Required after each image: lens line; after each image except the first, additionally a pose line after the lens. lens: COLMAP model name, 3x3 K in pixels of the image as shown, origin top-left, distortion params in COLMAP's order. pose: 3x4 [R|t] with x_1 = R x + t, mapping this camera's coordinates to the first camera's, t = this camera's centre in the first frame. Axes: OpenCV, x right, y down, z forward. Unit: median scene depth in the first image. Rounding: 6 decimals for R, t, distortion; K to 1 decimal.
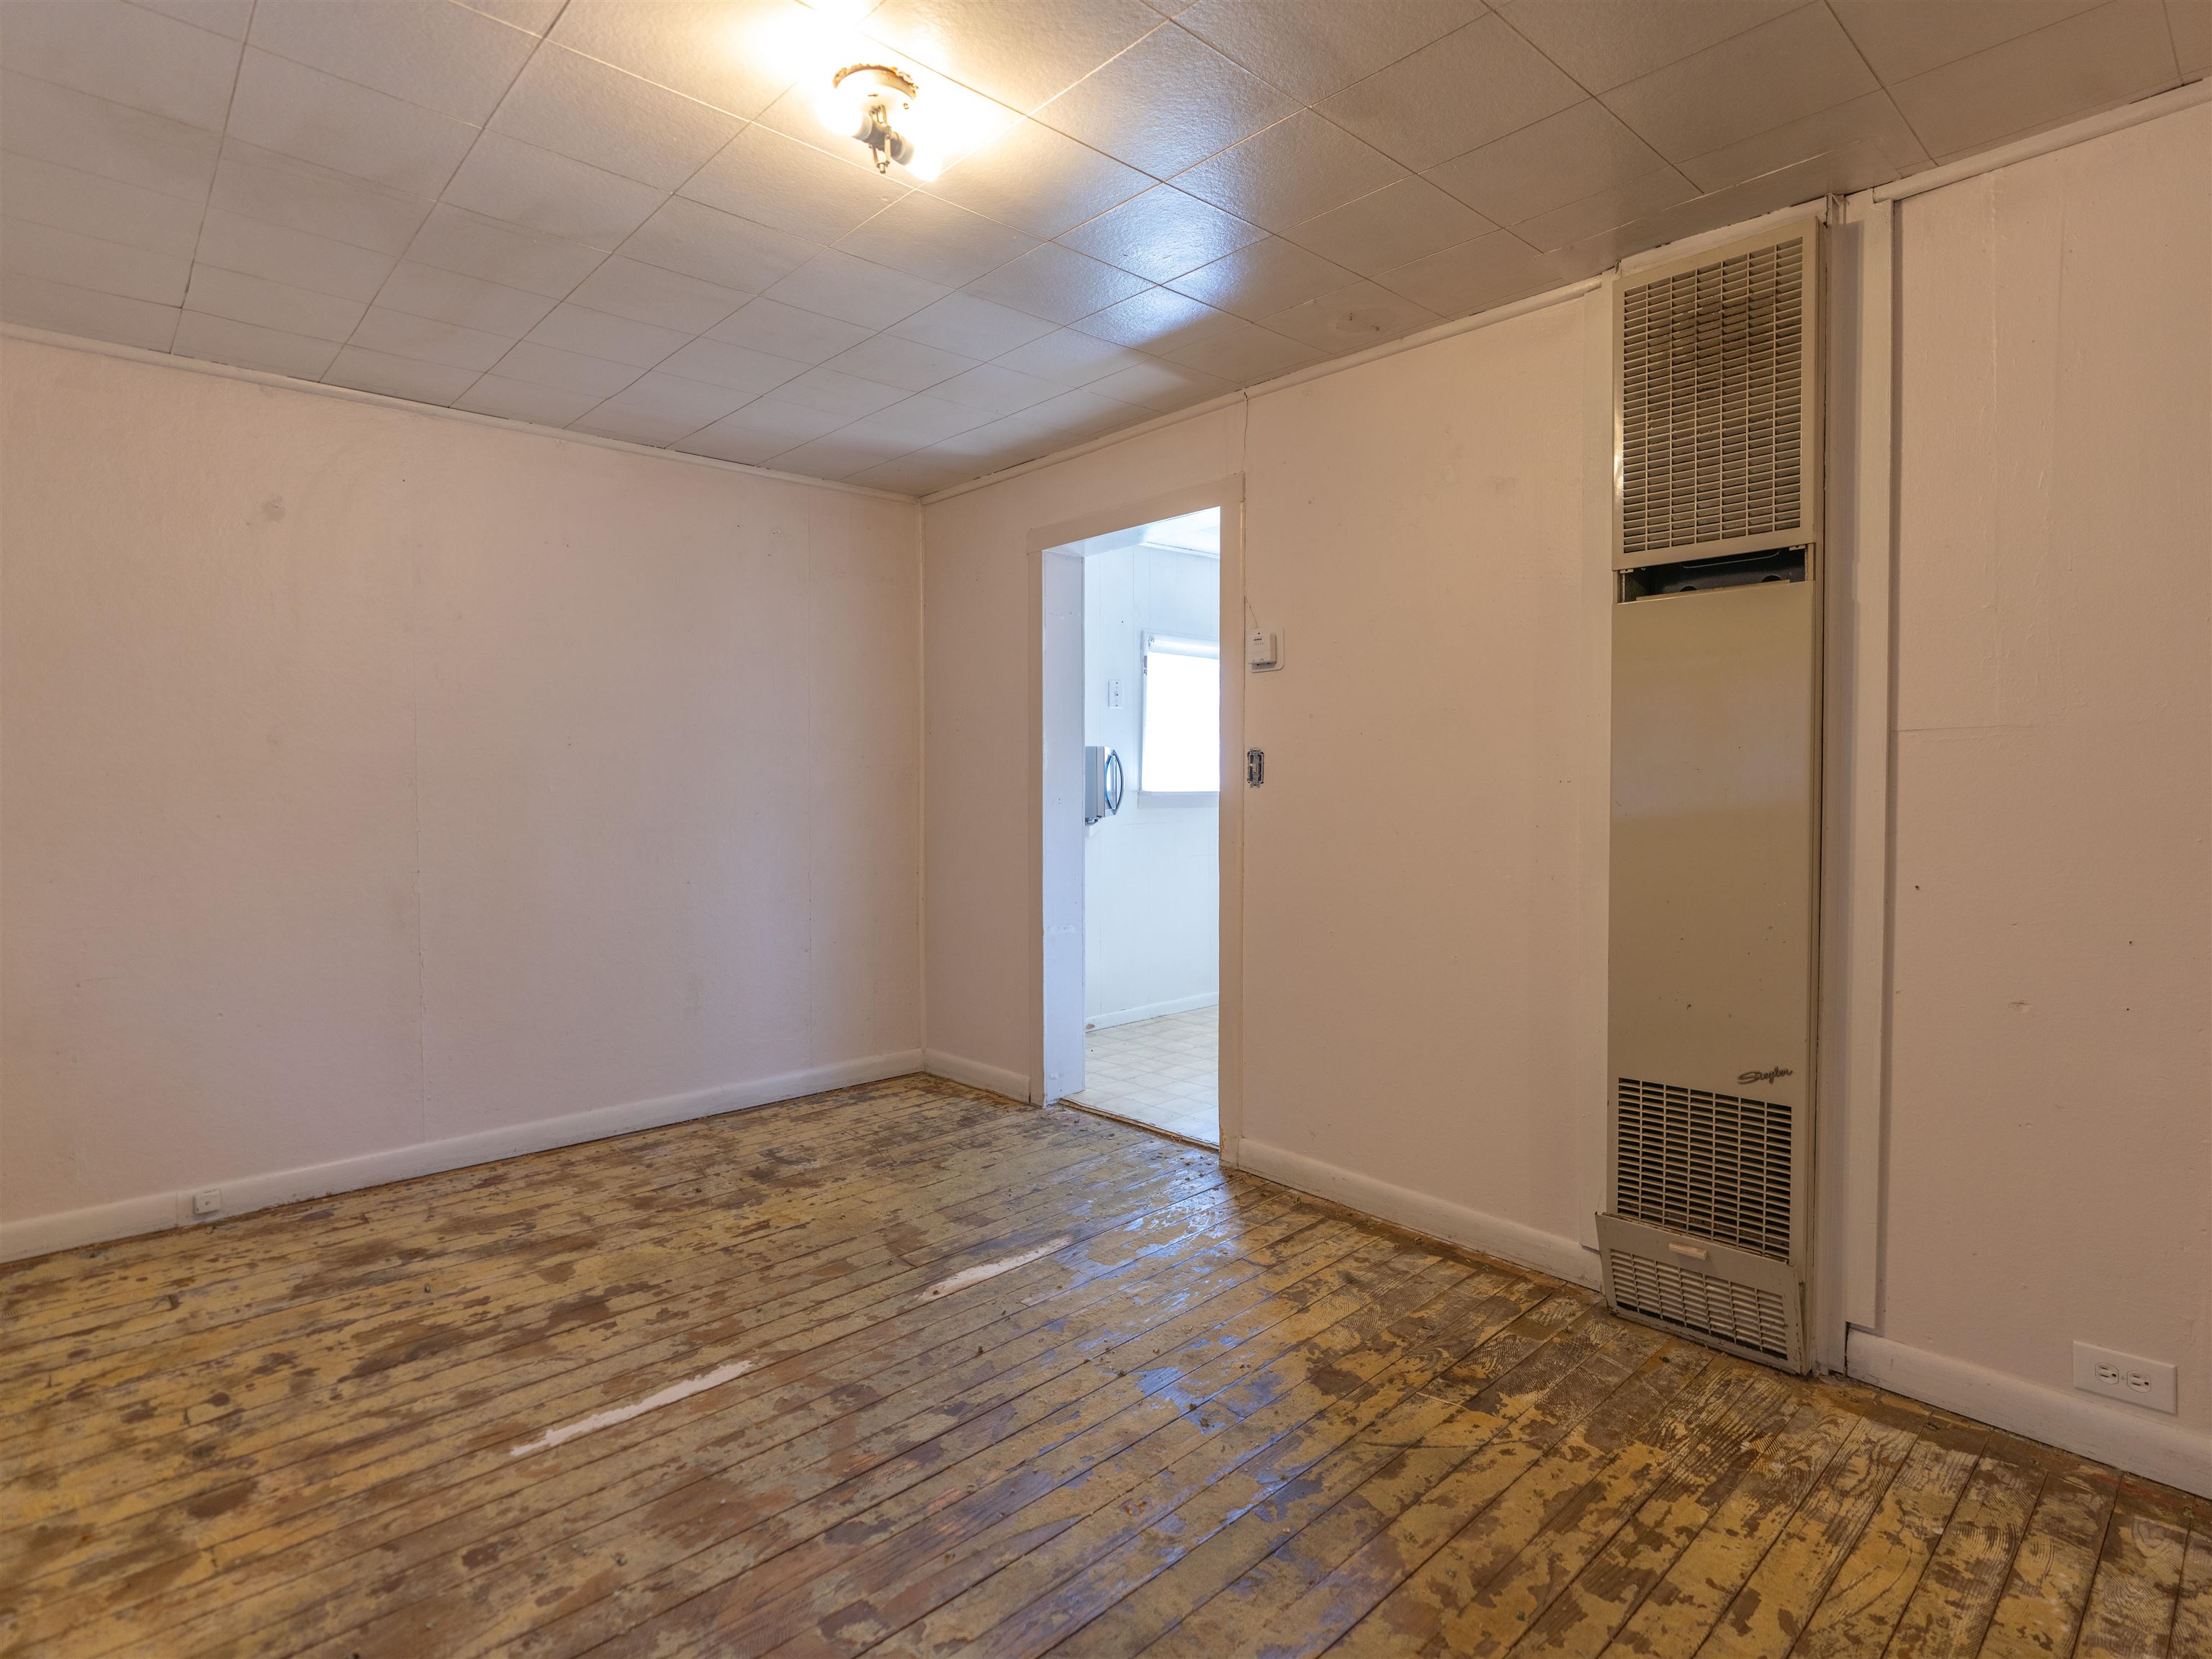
lens RADIAL K [[1114.8, 0, 1104.6], [0, 1114.8, 824.6], [0, 0, 1]] dist [-0.010268, 0.002861]
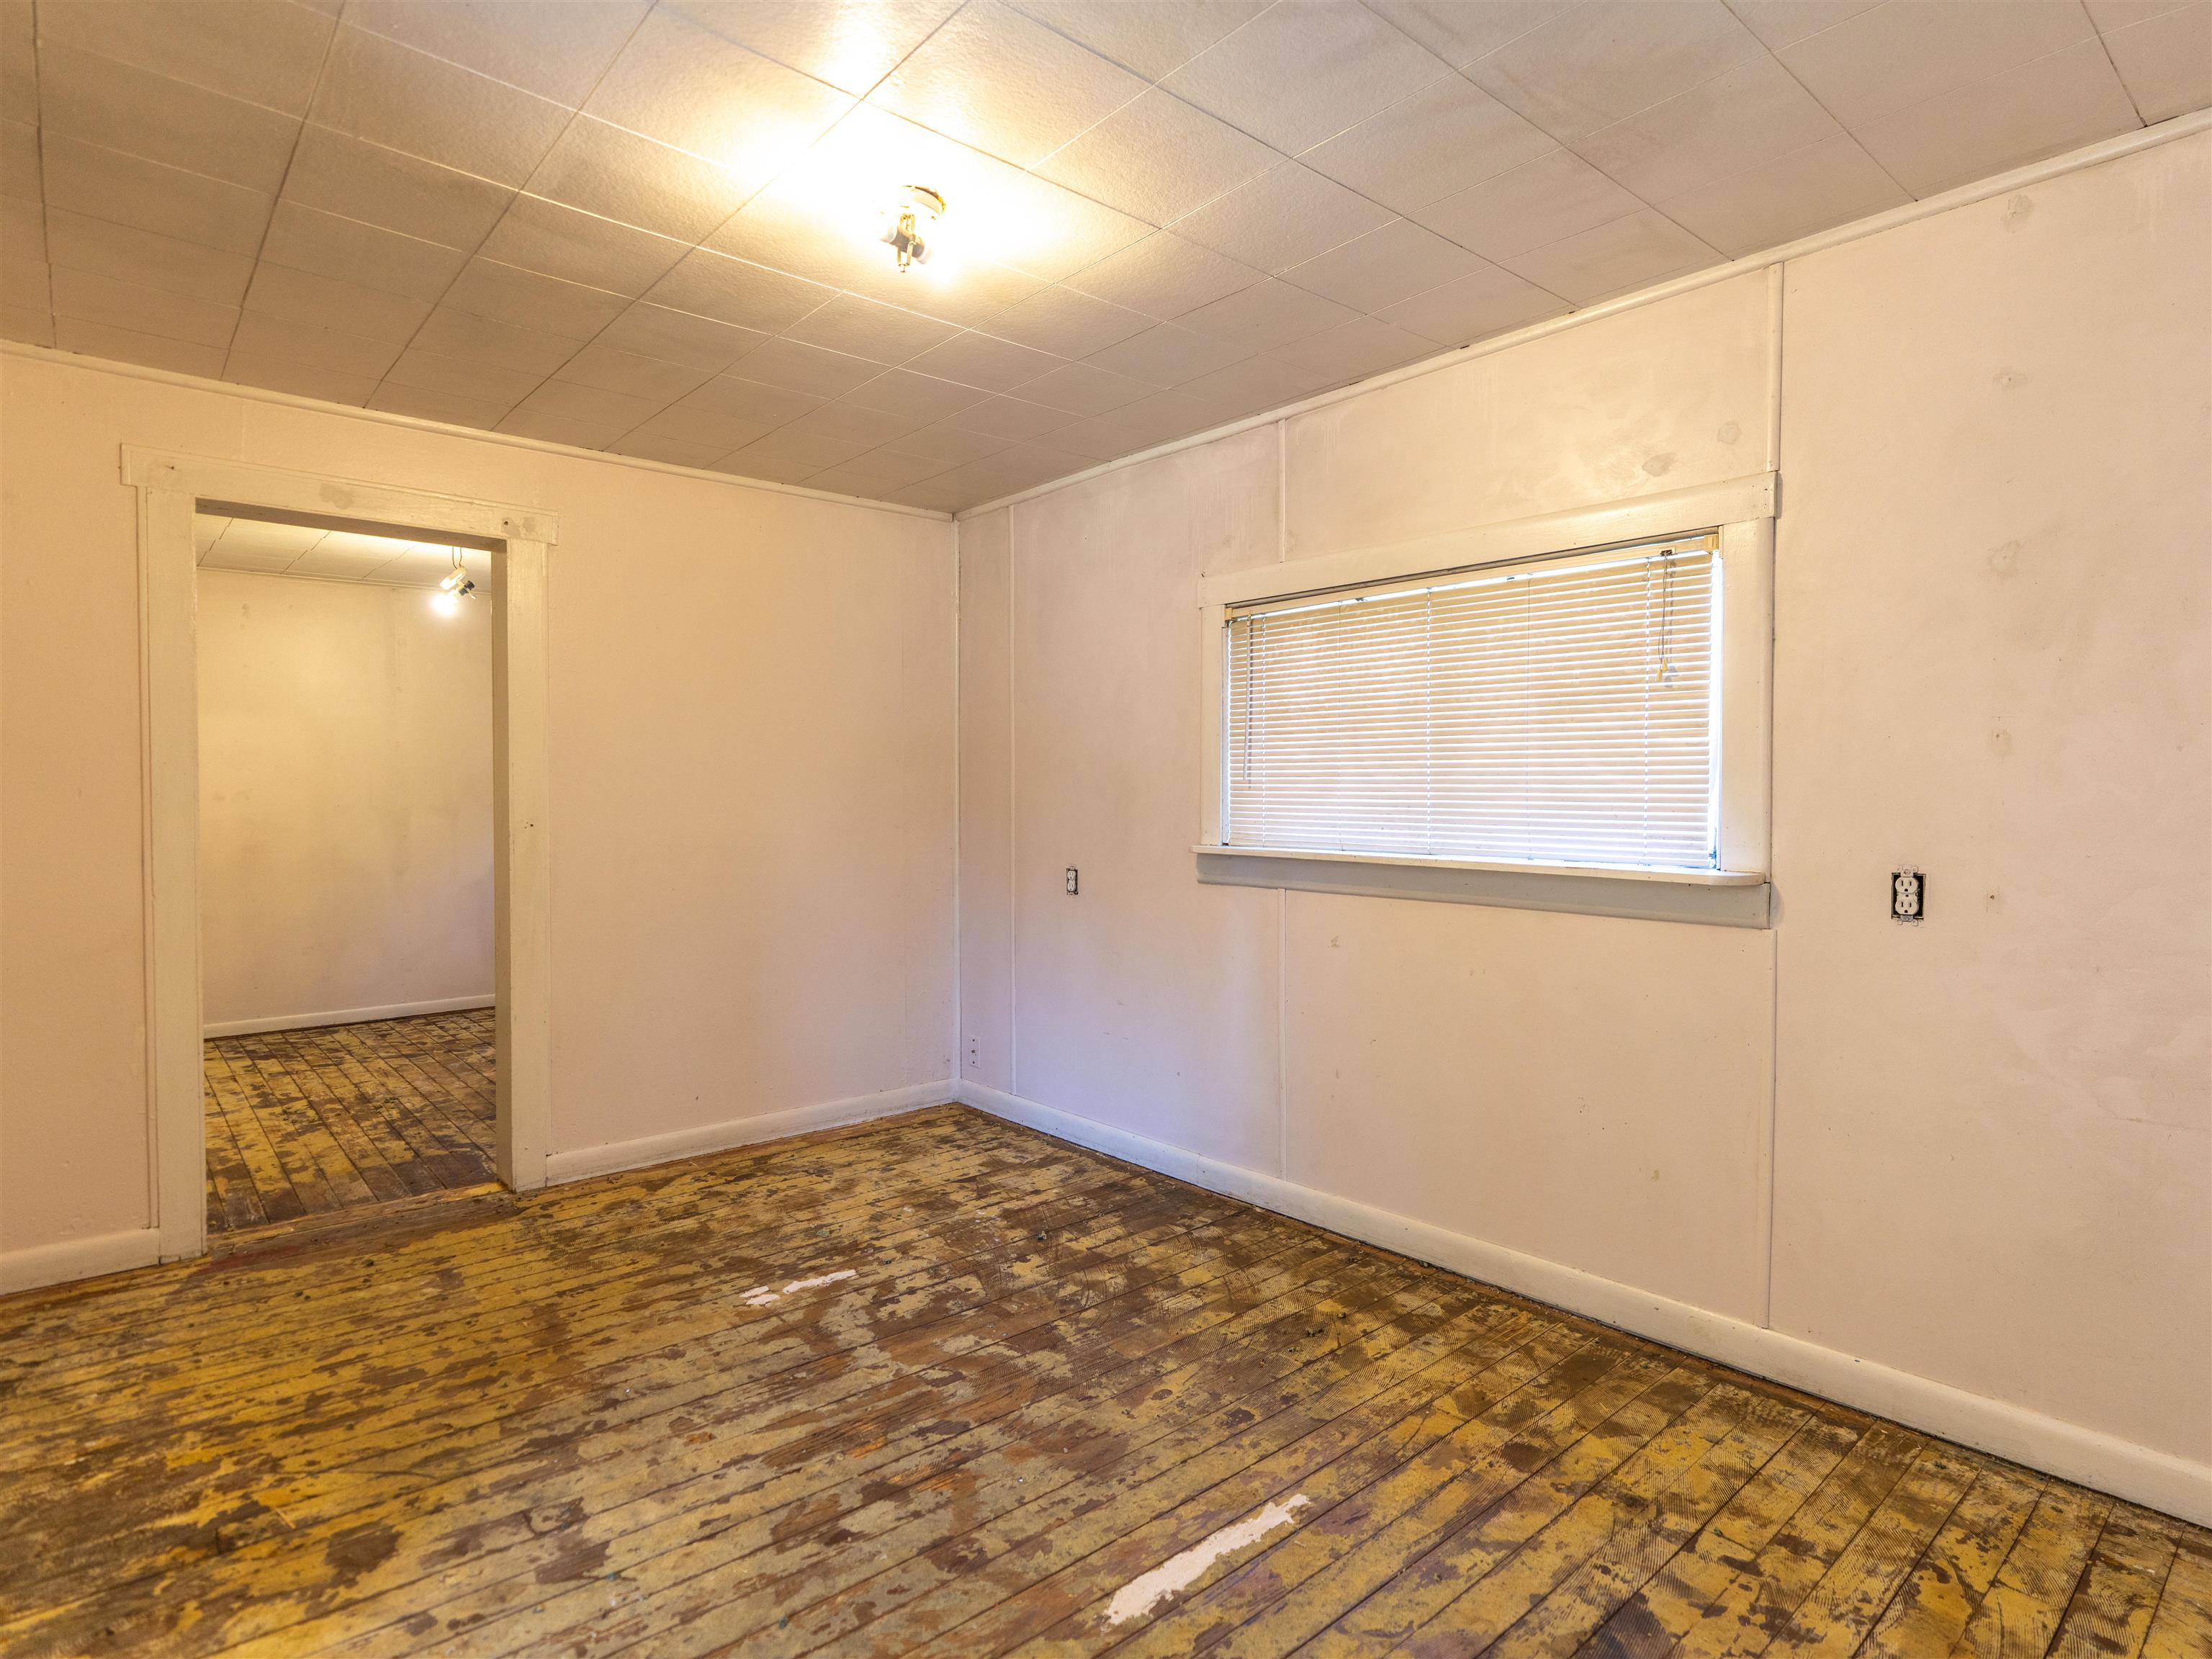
lens RADIAL K [[1114.8, 0, 1104.6], [0, 1114.8, 824.6], [0, 0, 1]] dist [-0.010268, 0.002861]
pose [[-0.999571, 0.002511, 0.029194, -0.388038], [0.004554, 0.997528, 0.070119, -0.084391], [-0.028946, 0.070222, -0.997111, 1.921015]]
